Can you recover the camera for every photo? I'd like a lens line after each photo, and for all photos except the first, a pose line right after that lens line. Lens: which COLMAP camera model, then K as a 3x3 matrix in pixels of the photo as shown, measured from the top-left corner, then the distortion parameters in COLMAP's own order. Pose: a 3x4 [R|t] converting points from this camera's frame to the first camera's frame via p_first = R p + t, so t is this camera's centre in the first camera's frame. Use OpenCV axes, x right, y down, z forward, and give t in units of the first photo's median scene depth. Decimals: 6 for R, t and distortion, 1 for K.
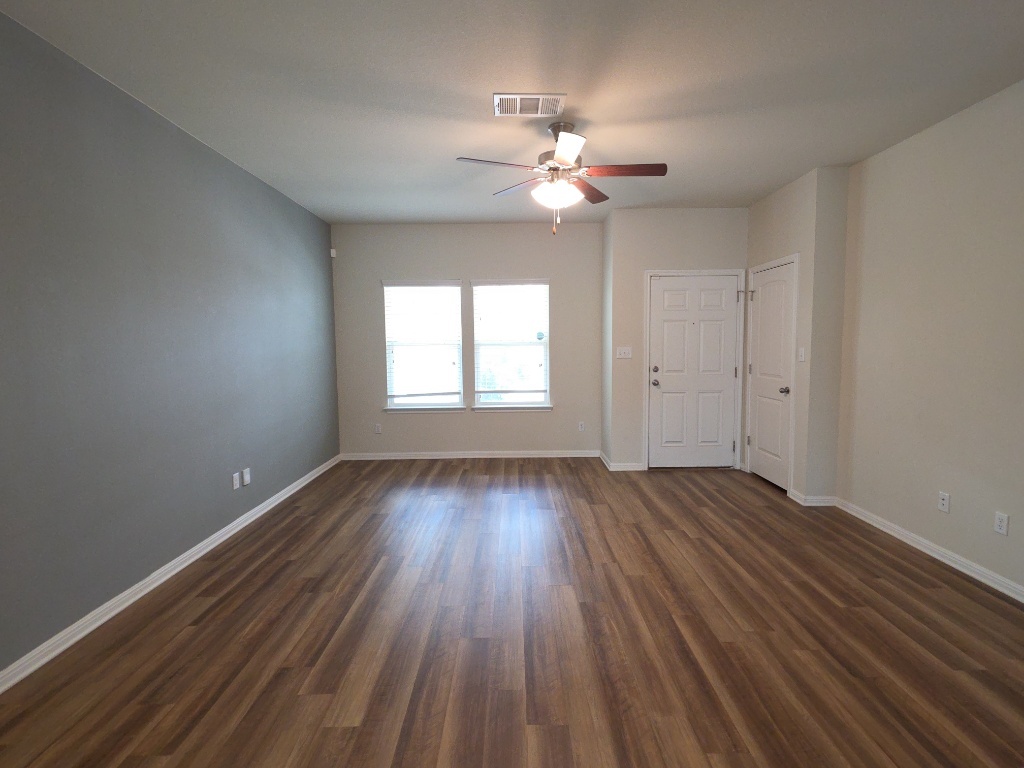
lens RADIAL K [[460.8, 0, 512.0], [0, 460.8, 384.0], [0, 0, 1]] dist [-0.000088, 0.000023]
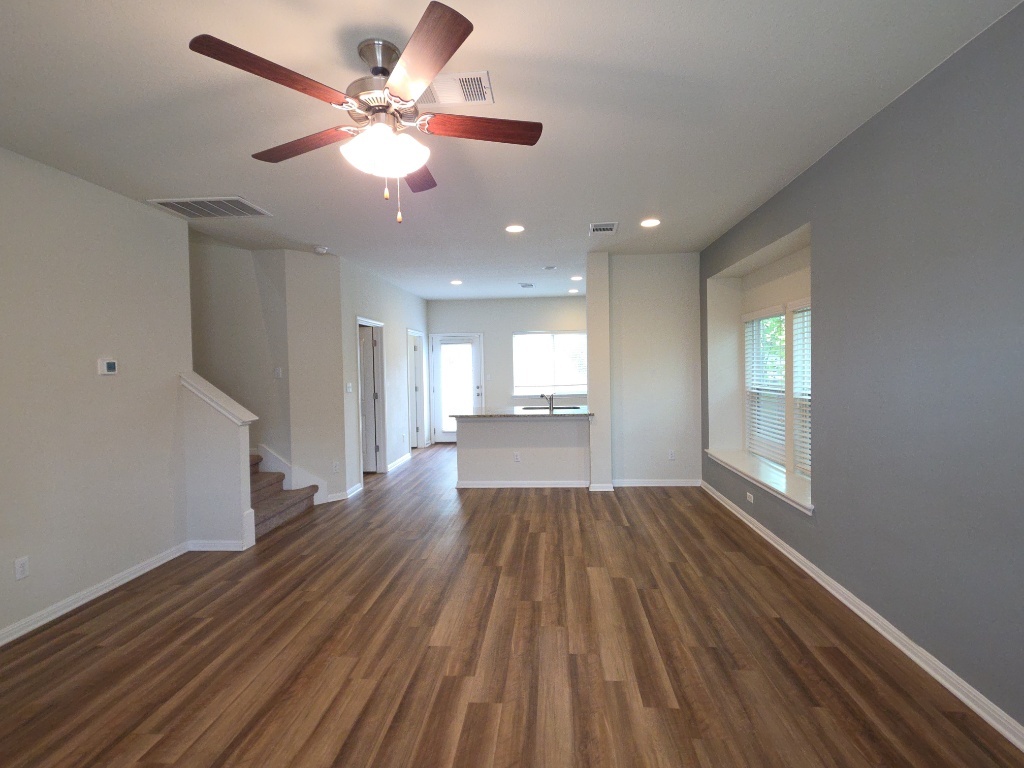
lens RADIAL K [[460.8, 0, 512.0], [0, 460.8, 384.0], [0, 0, 1]] dist [-0.000088, 0.000023]
pose [[-0.995723, 0.026370, 0.088550, -0.133023], [0.037788, 0.990813, 0.129852, -0.197944], [-0.084313, 0.132643, -0.987571, 1.843834]]
